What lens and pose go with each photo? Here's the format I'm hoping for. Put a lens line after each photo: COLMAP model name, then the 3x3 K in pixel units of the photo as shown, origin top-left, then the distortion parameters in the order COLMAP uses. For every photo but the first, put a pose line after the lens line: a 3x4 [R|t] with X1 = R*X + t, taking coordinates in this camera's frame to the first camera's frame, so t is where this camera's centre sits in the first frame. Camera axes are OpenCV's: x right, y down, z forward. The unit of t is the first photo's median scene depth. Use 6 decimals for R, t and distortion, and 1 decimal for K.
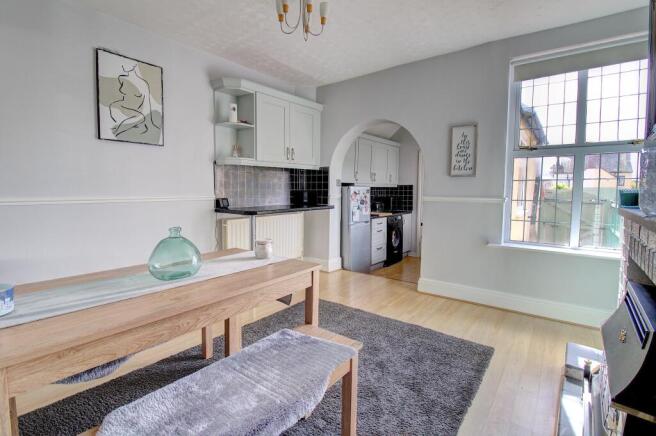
lens RADIAL K [[312.5, 0, 332.4], [0, 312.5, 205.7], [0, 0, 1]] dist [-0.000749, -0.000621]
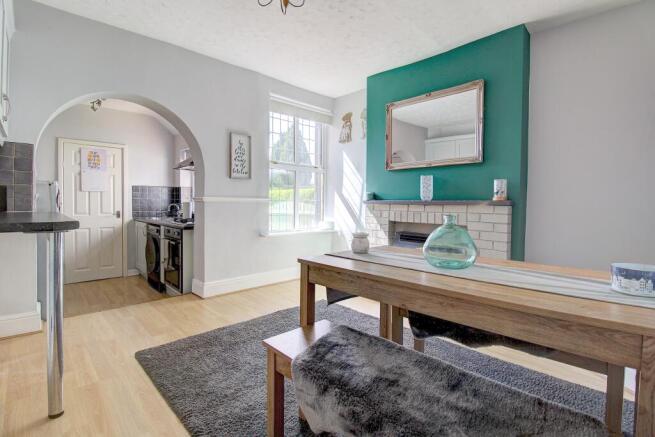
lens RADIAL K [[312.0, 0, 331.8], [0, 312.0, 206.3], [0, 0, 1]] dist [-0.000749, -0.000621]
pose [[0.134855, -0.012756, 0.990783, -0.658706], [0.053971, 0.998527, 0.005509, 0.015412], [-0.989394, 0.052730, 0.135345, 0.537678]]
